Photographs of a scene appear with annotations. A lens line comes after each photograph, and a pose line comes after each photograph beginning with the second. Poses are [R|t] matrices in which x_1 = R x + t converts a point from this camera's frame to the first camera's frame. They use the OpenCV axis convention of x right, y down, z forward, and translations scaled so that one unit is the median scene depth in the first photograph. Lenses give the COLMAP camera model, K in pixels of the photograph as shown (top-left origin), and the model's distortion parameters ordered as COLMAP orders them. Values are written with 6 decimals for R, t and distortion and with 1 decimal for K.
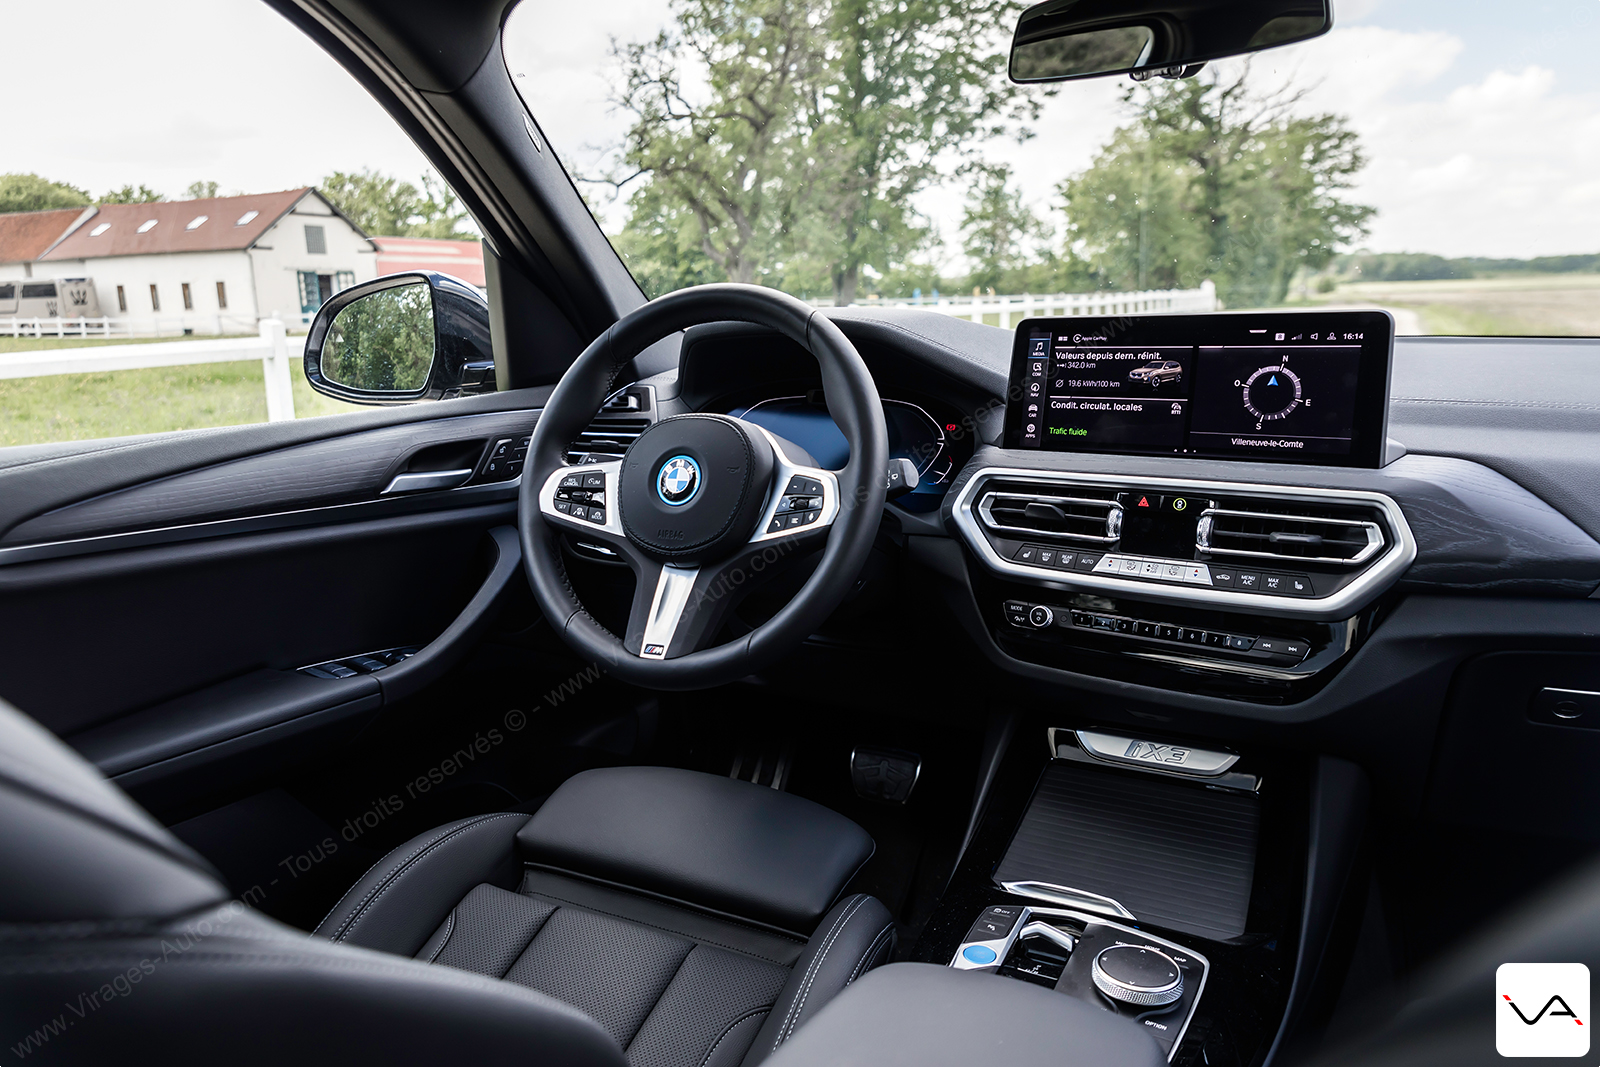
lens RADIAL K [[1092.6, 0, 794.0], [0, 1092.6, 532.4], [0, 0, 1]] dist [-0.000367, -0.001606]
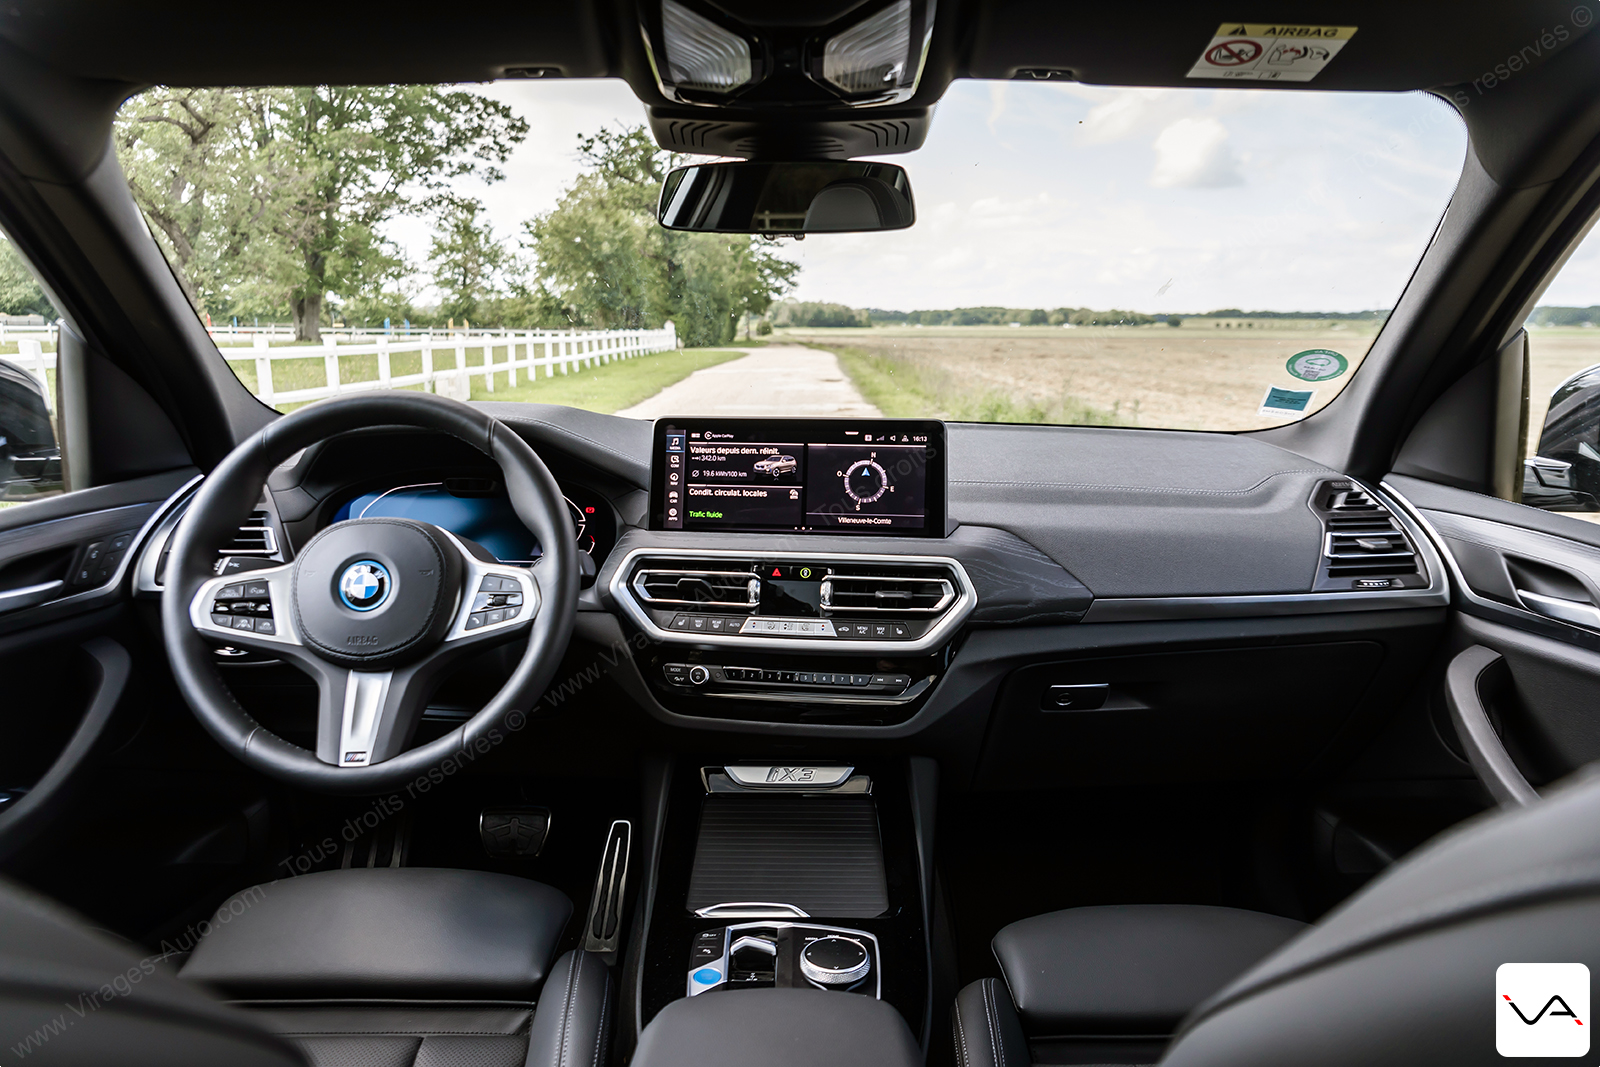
lens RADIAL K [[1058.7, 0, 809.7], [0, 1058.7, 528.4], [0, 0, 1]] dist [-0.004154, 0.003268]
pose [[0.880498, -0.055797, 0.470754, -0.189864], [0.067064, 0.997723, -0.007179, -0.062262], [-0.469281, 0.037892, 0.882235, -0.058091]]
